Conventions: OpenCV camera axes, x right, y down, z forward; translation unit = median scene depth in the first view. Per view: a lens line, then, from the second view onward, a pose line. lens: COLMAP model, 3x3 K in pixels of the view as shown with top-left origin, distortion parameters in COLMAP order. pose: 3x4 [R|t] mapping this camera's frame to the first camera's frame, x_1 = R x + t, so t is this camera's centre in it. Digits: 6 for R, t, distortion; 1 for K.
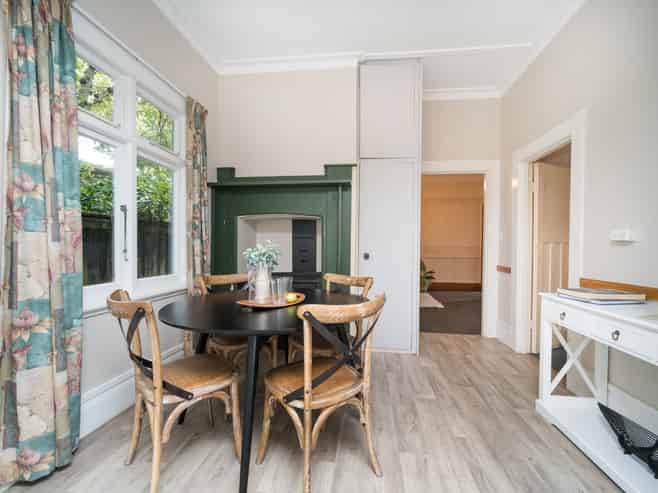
lens RADIAL K [[267.4, 0, 330.6], [0, 267.4, 249.2], [0, 0, 1]] dist [0.002577, 0.000081]
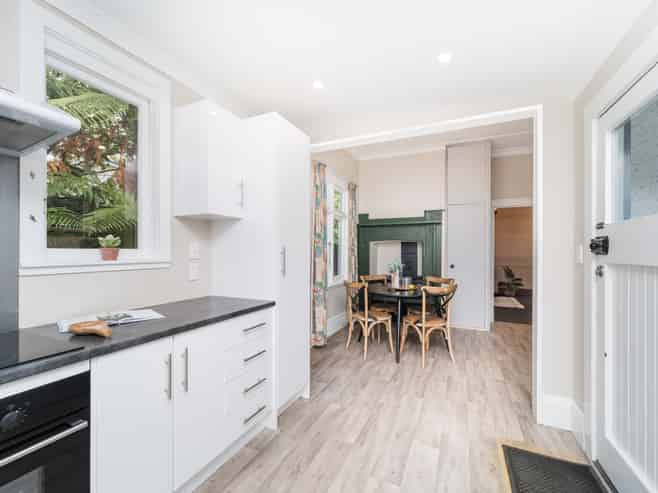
lens RADIAL K [[267.4, 0, 330.1], [0, 267.4, 251.4], [0, 0, 1]] dist [0.002577, 0.000081]
pose [[0.948869, -0.002355, -0.315663, -0.062477], [-0.000734, 0.999953, -0.009666, -0.057037], [0.315671, 0.009404, 0.948822, -0.883415]]
